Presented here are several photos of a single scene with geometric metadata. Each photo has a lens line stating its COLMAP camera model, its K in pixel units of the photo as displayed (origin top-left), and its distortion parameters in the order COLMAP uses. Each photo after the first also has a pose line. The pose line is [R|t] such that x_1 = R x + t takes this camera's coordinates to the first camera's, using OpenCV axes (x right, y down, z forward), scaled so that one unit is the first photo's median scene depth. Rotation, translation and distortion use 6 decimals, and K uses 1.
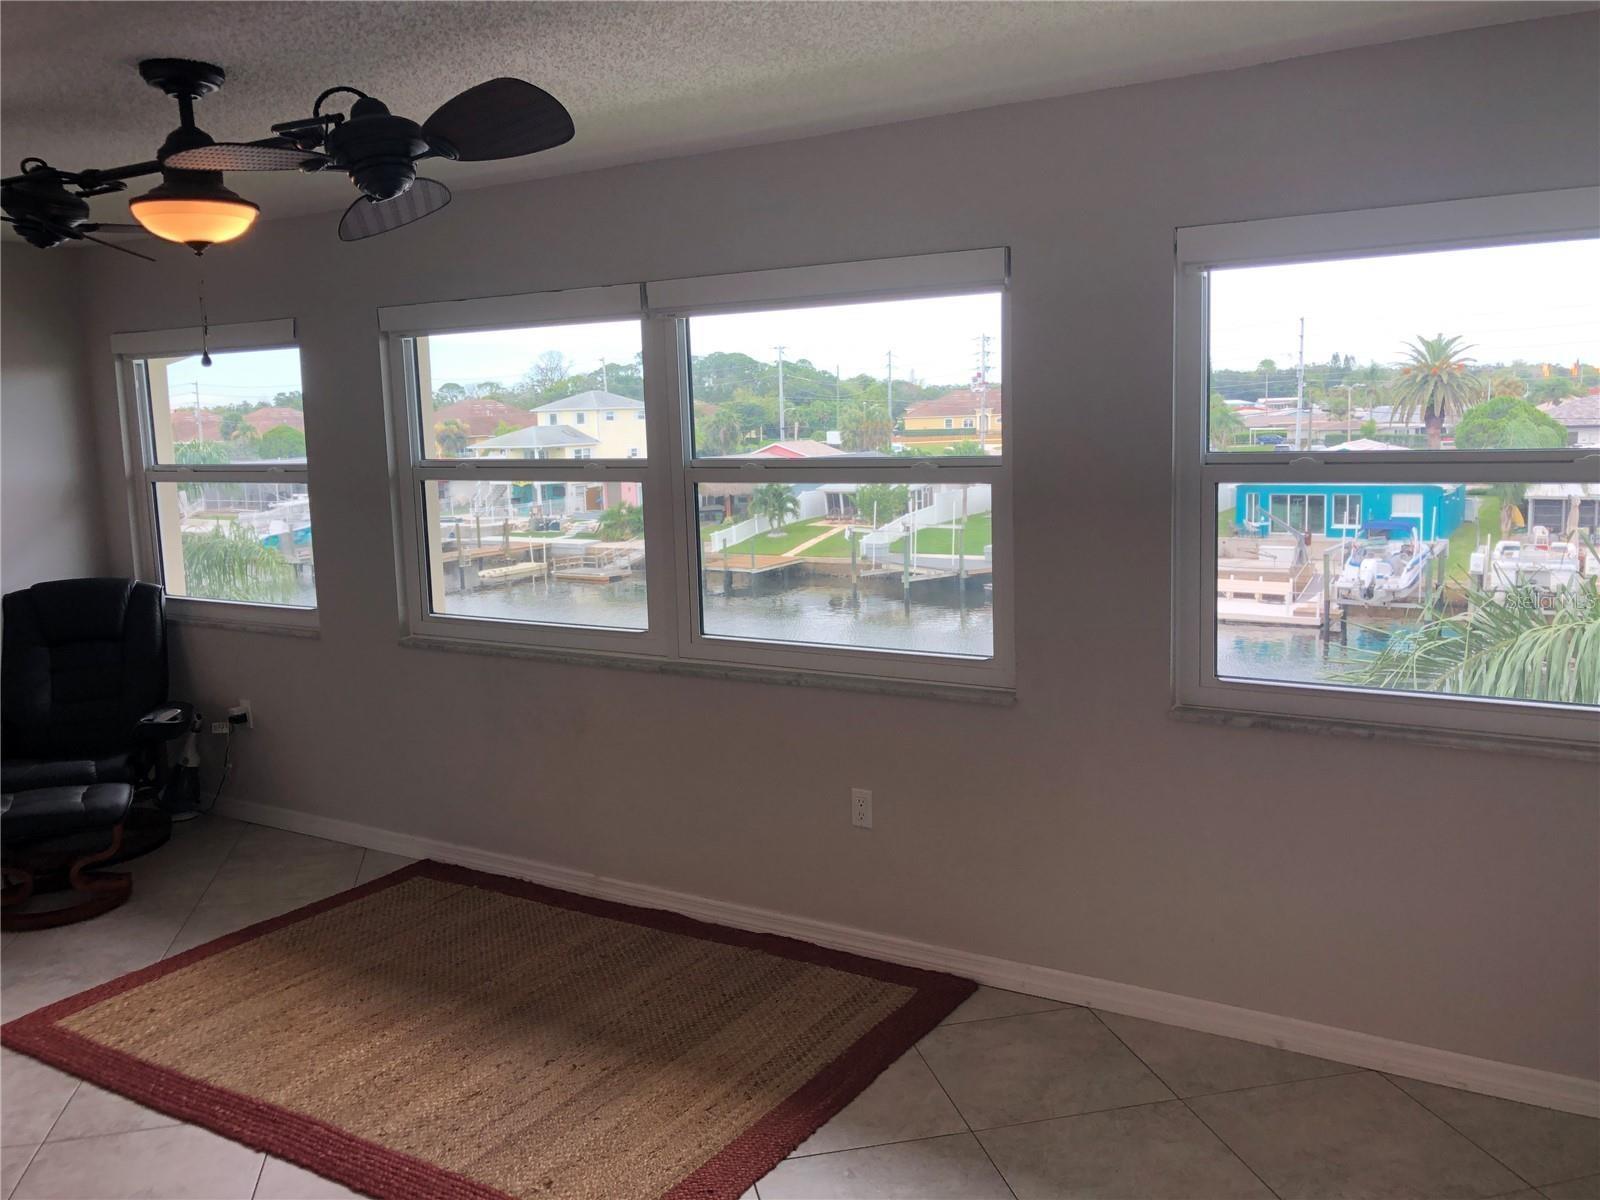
lens RADIAL K [[1304.3, 0, 813.2], [0, 1304.3, 598.4], [0, 0, 1]] dist [0.019911, -0.040791]
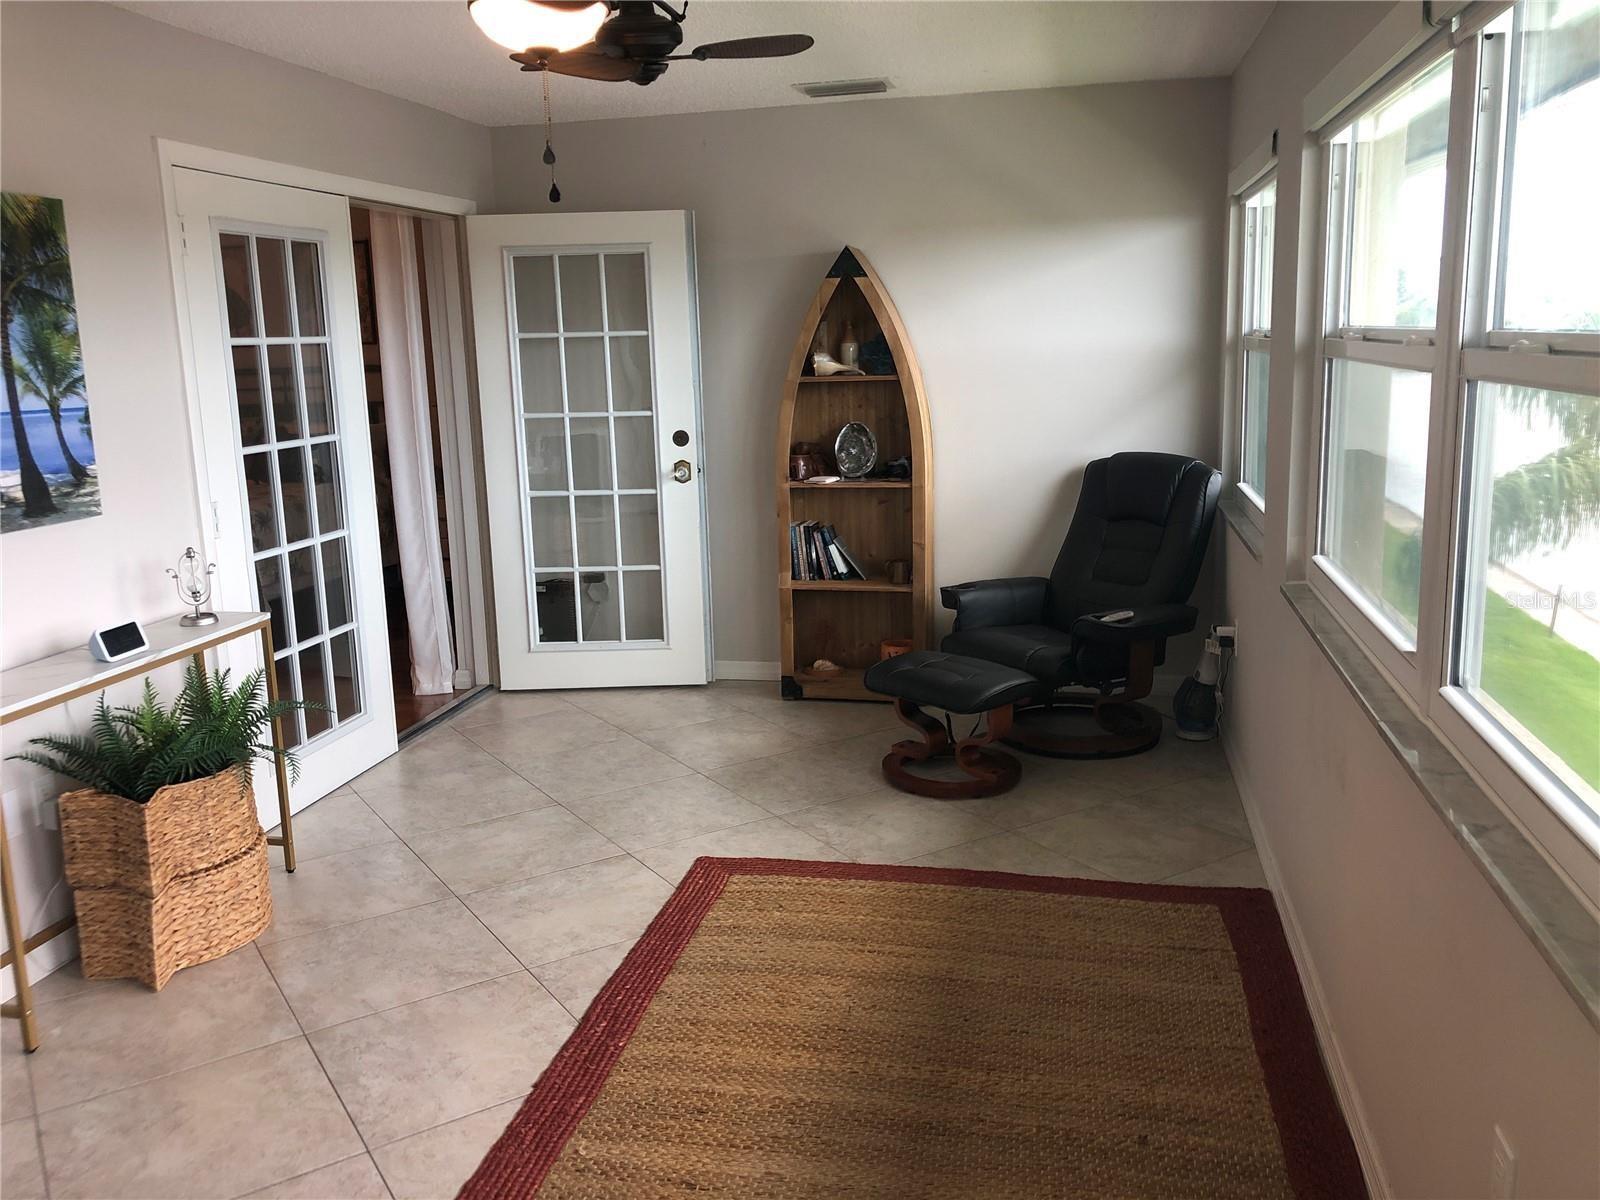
lens RADIAL K [[1304.3, 0, 804.9], [0, 1304.3, 591.6], [0, 0, 1]] dist [0.019911, -0.040791]
pose [[0.348084, 0.209102, -0.913846, 0.088251], [-0.121584, 0.976643, 0.177160, -0.021630], [0.929545, 0.049442, 0.365377, 0.180495]]
